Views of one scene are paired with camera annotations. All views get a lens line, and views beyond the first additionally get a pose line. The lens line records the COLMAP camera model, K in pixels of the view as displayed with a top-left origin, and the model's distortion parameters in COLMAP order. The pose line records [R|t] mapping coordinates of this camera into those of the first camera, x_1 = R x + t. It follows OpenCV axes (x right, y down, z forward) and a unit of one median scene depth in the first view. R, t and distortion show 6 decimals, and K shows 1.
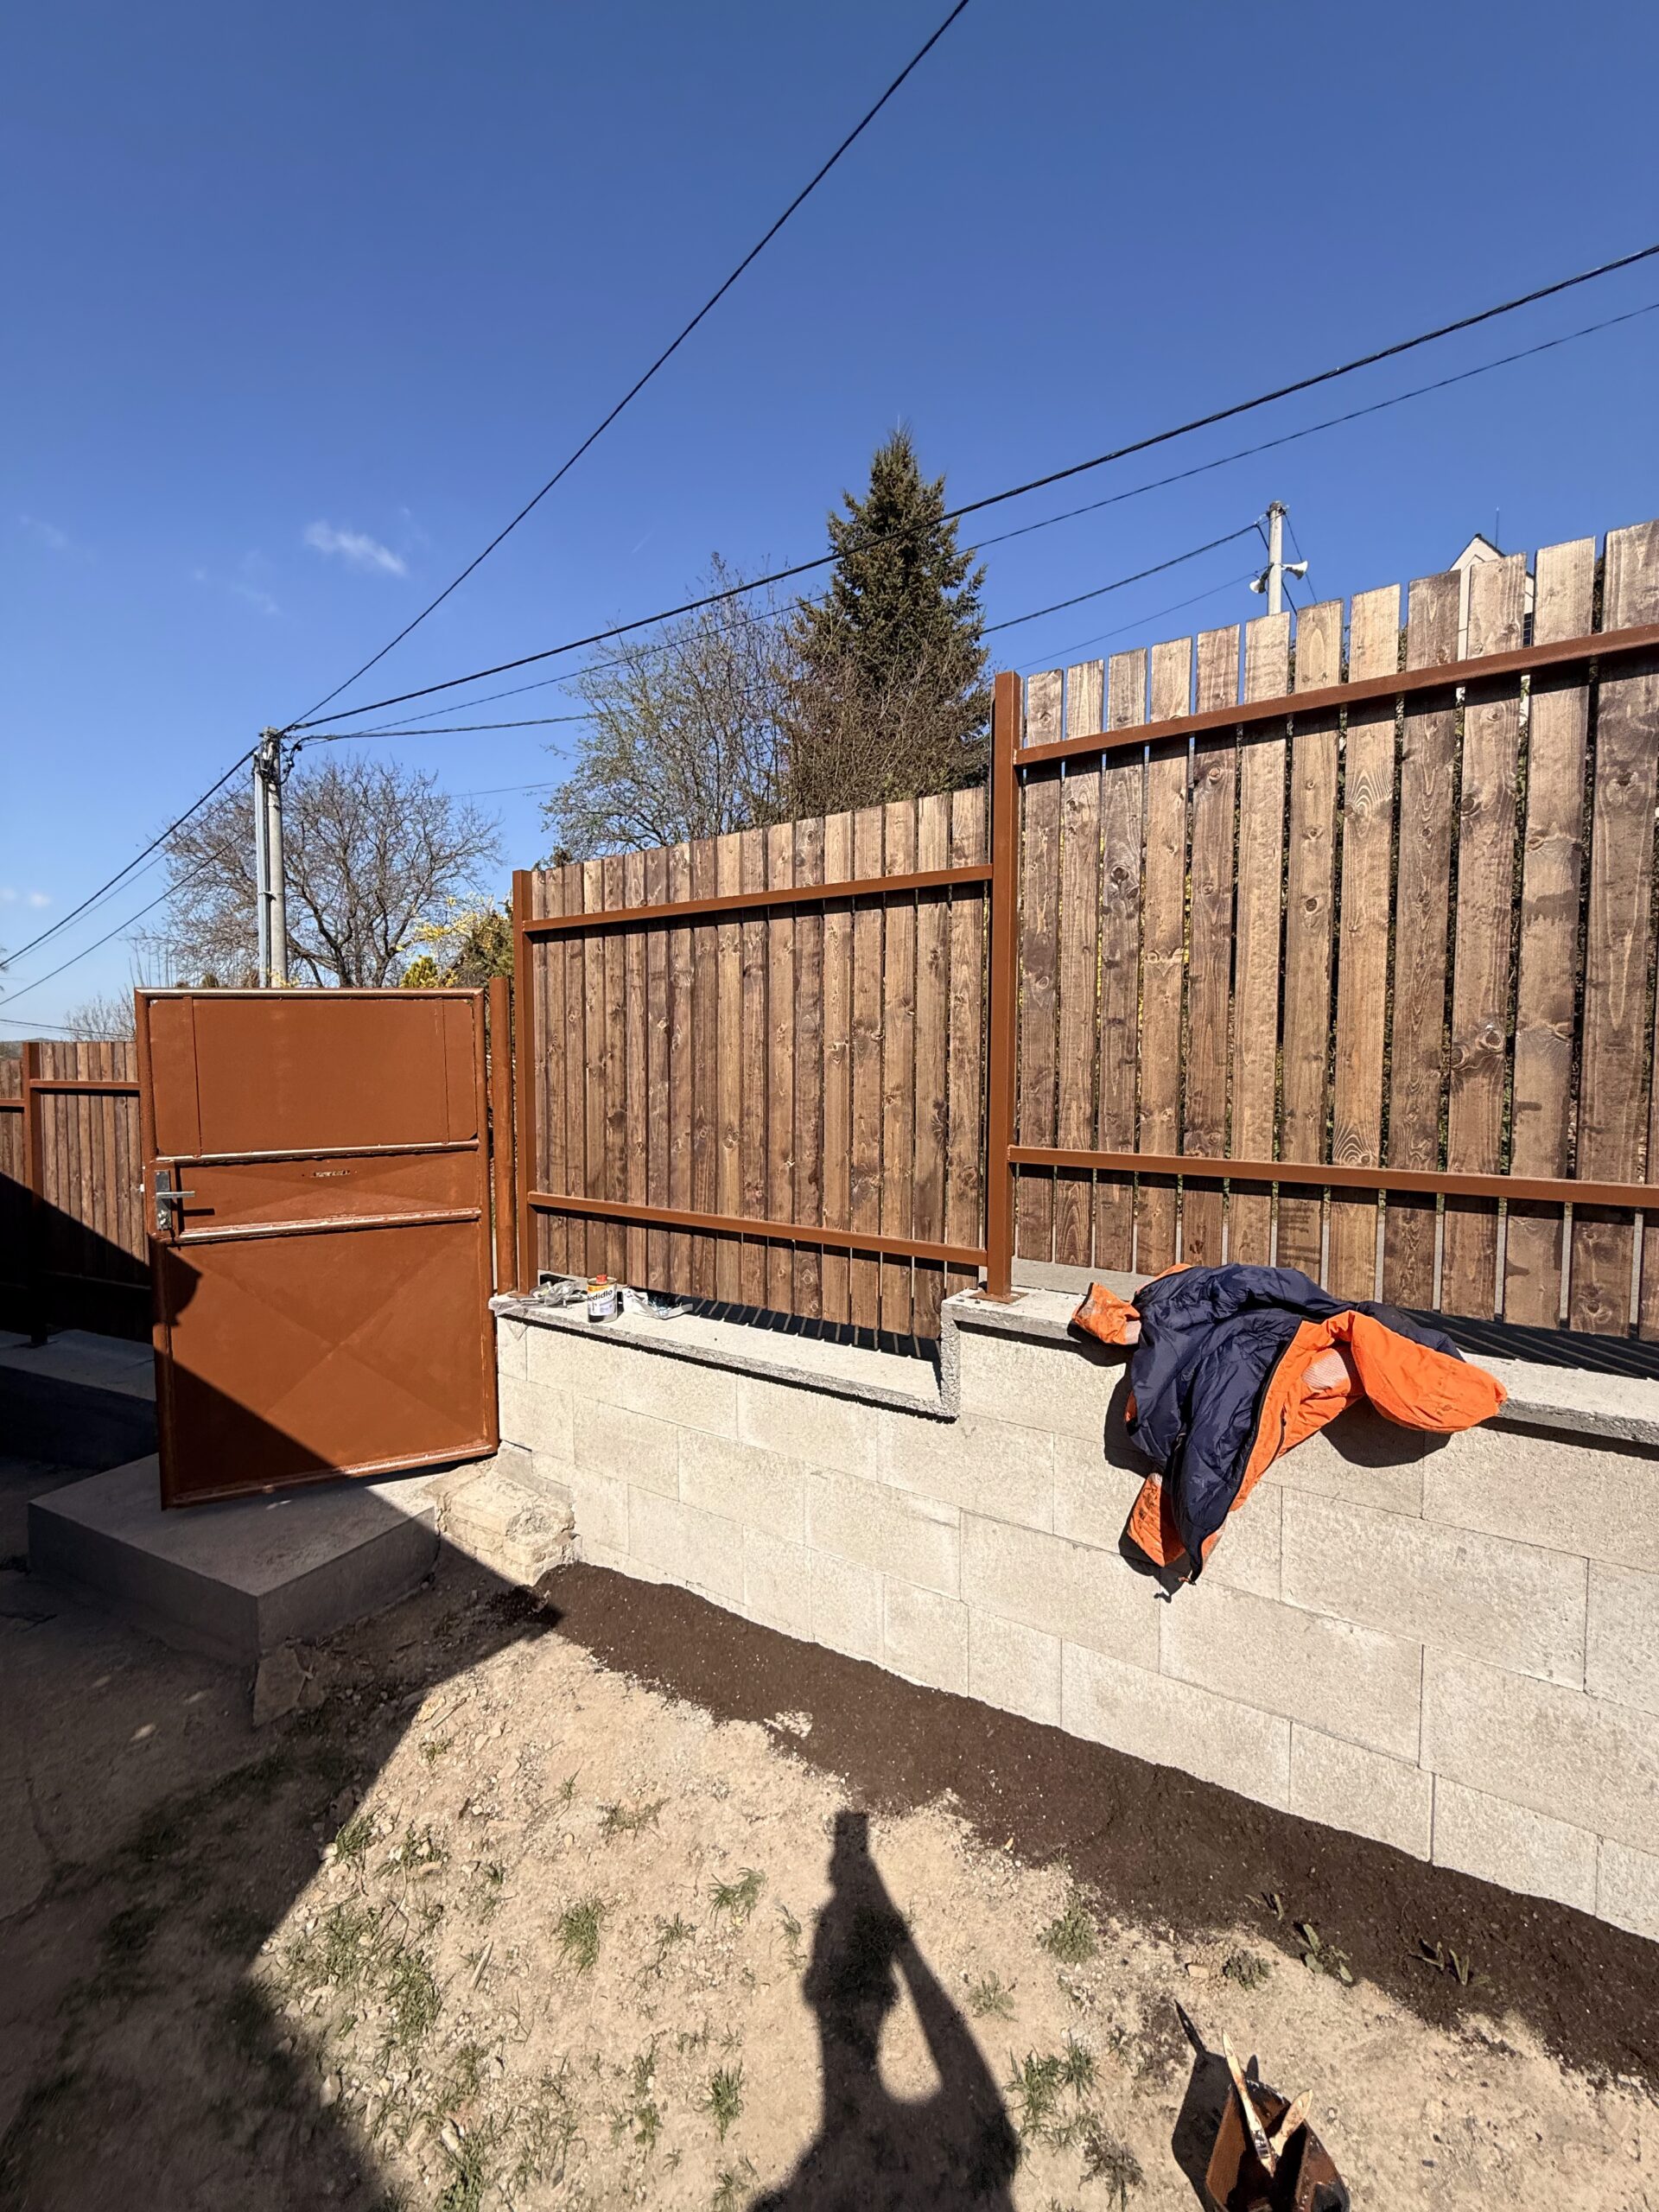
lens RADIAL K [[873.9, 0, 827.0], [0, 873.9, 1097.9], [0, 0, 1]] dist [-0.004287, 0.000602]
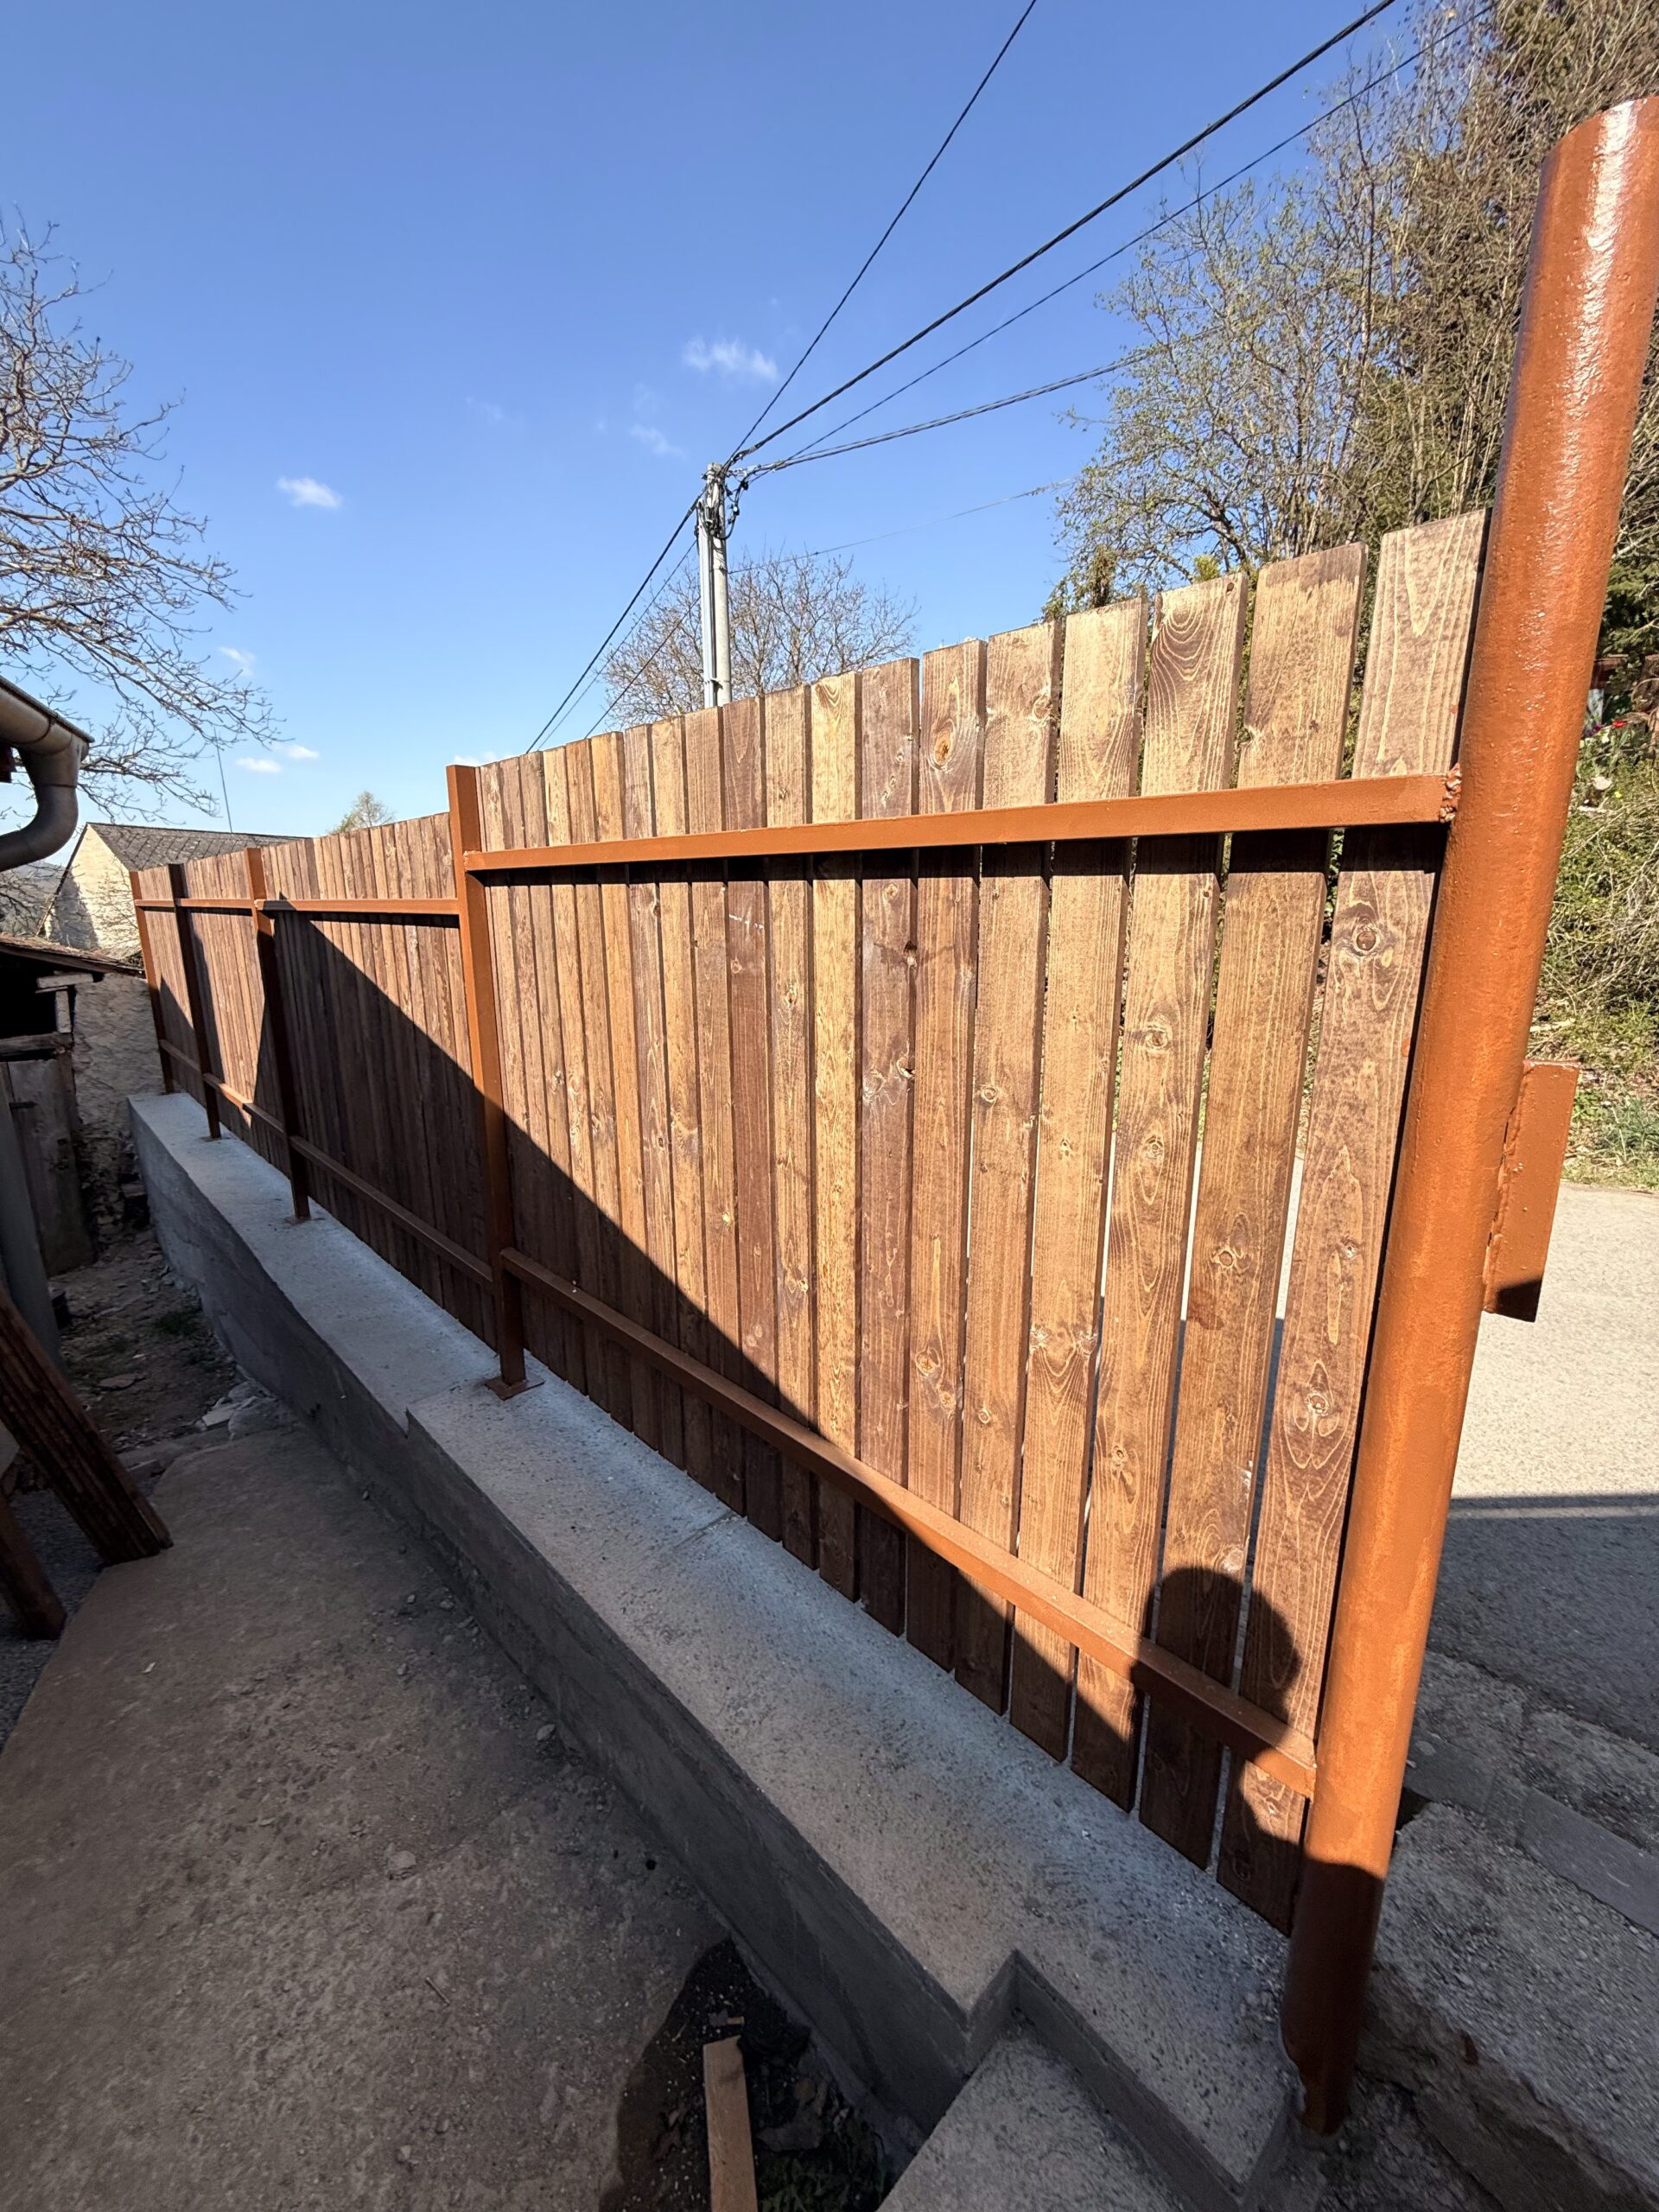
lens RADIAL K [[873.9, 0, 828.5], [0, 873.9, 1097.3], [0, 0, 1]] dist [-0.004287, 0.000602]
pose [[0.918854, 0.081824, -0.386020, -0.808843], [-0.008908, 0.982317, 0.187015, 0.024486], [0.394497, -0.168401, 0.903335, 0.936417]]
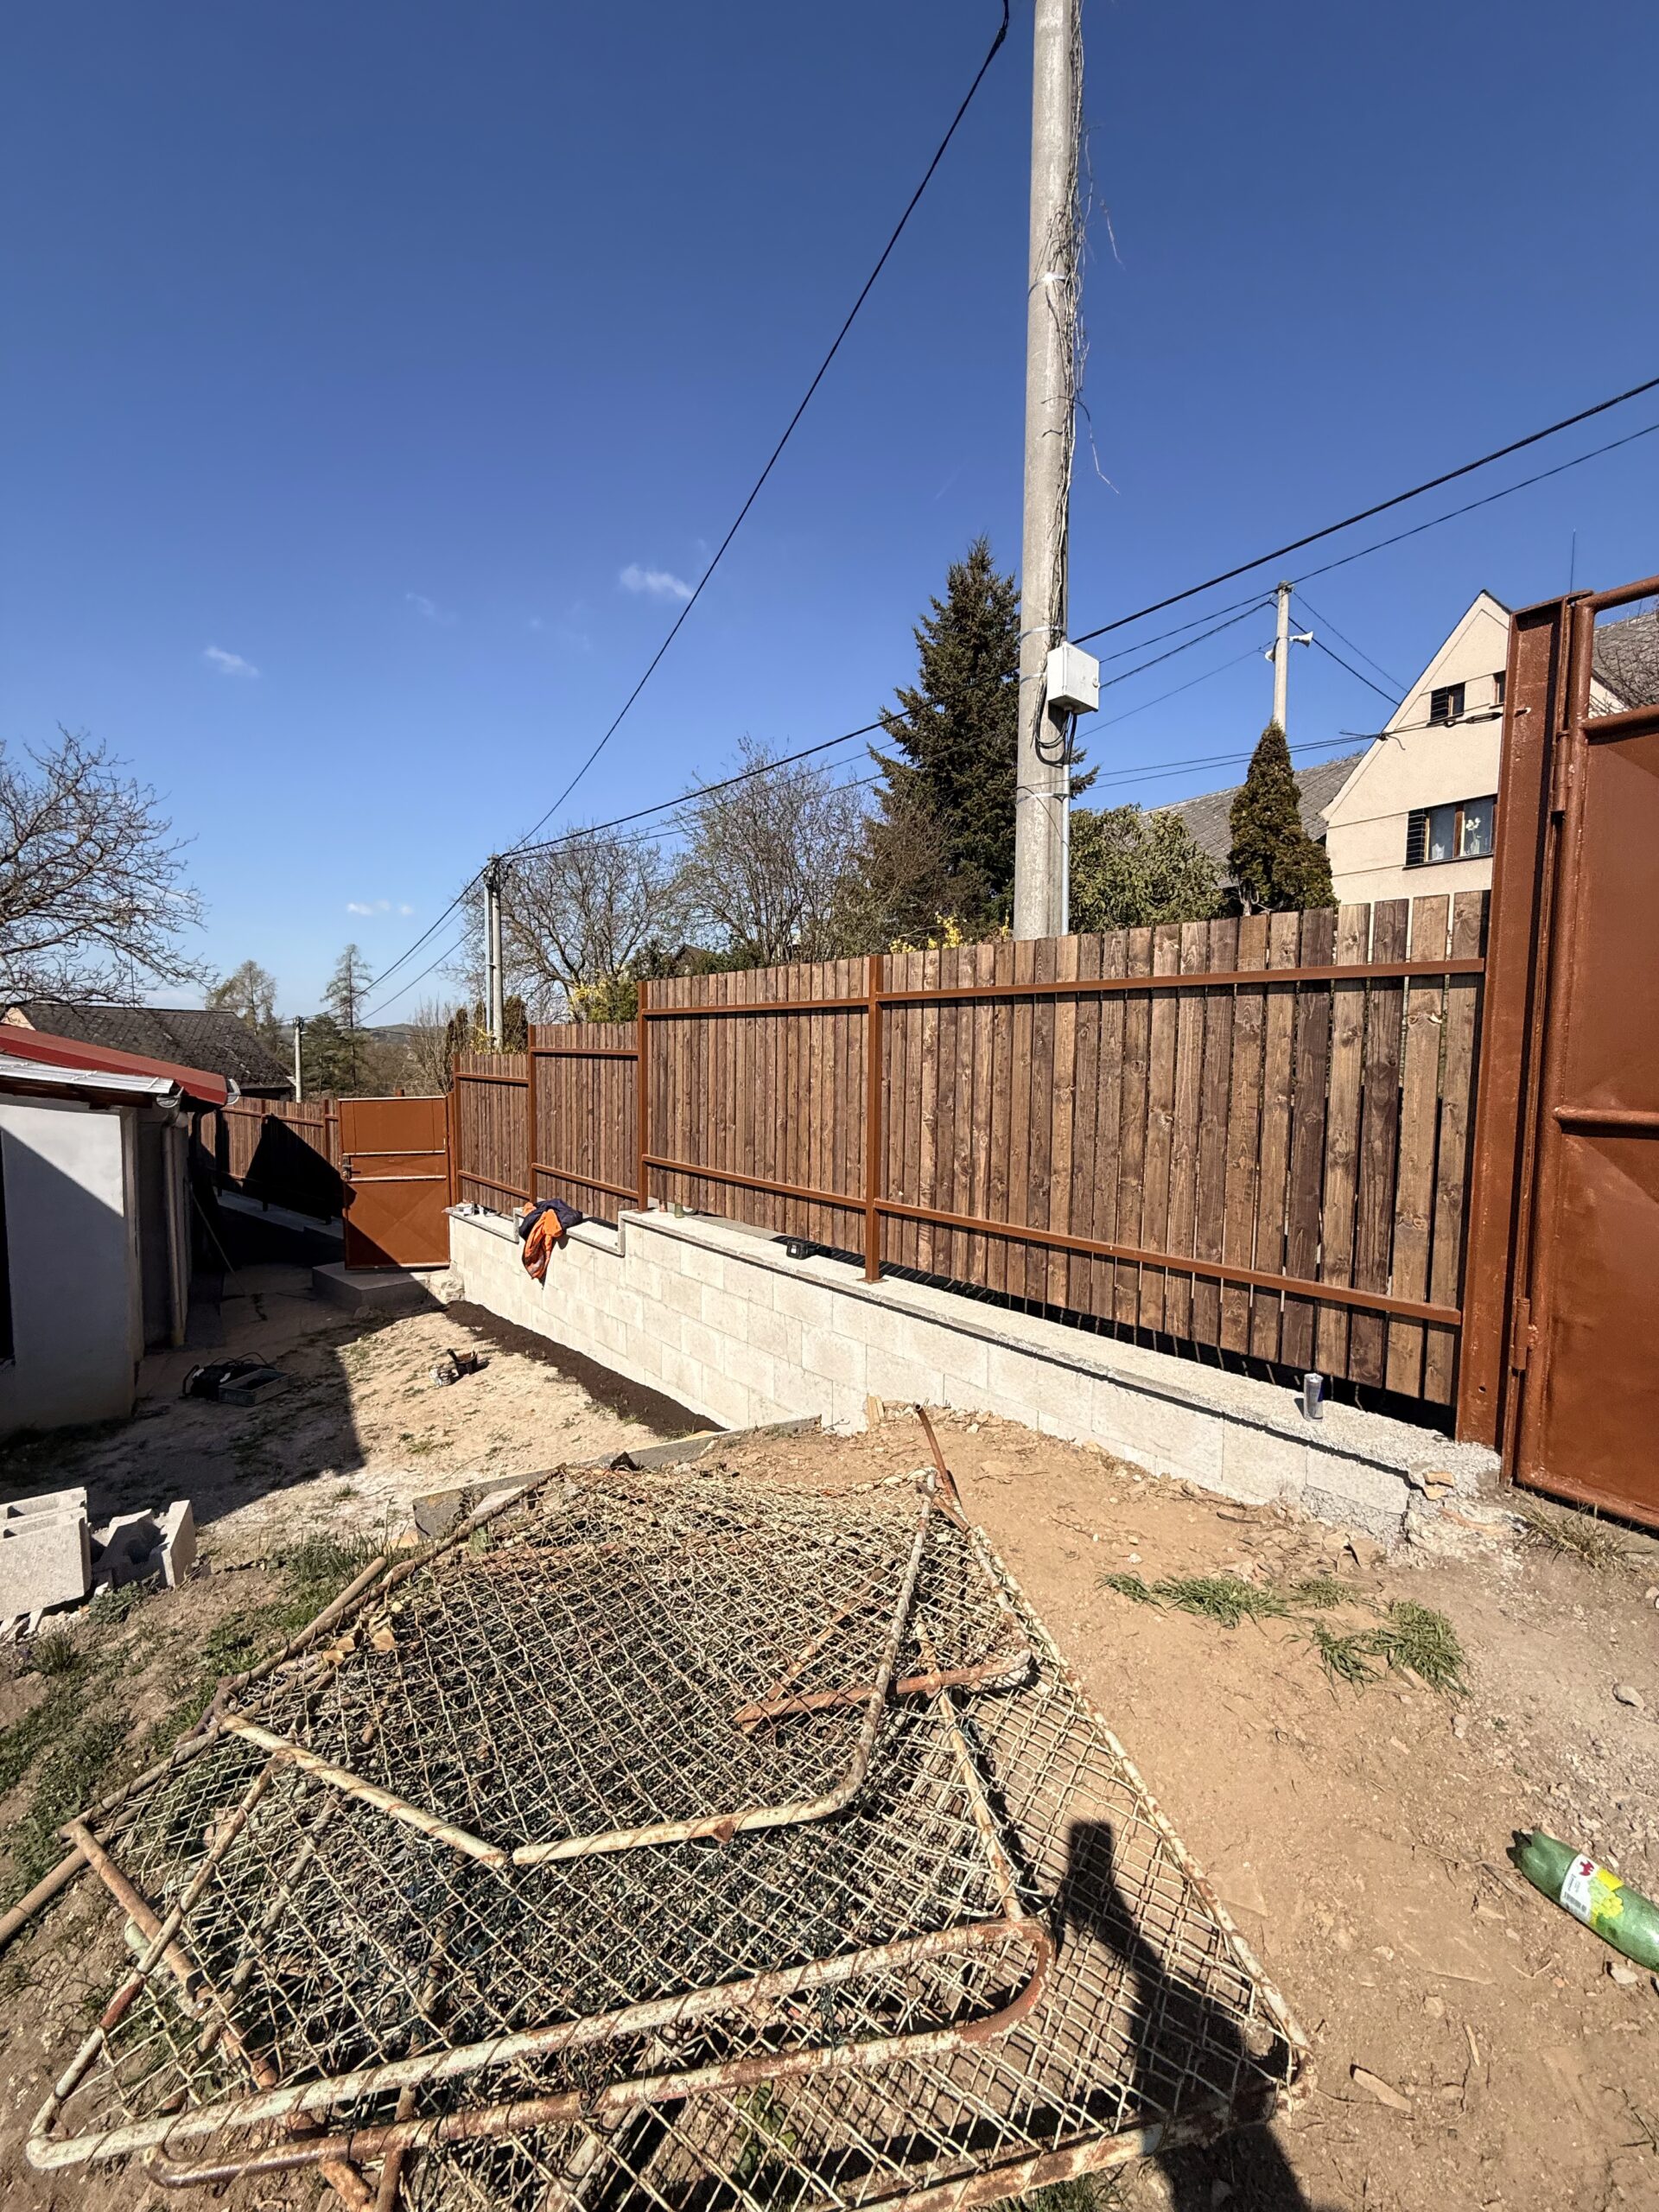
lens RADIAL K [[873.9, 0, 836.5], [0, 873.9, 1099.2], [0, 0, 1]] dist [-0.004287, 0.000602]
pose [[0.962502, 0.021752, -0.270403, 1.610311], [-0.016476, 0.999627, 0.021766, -0.205014], [0.270775, -0.016494, 0.962501, -1.380638]]
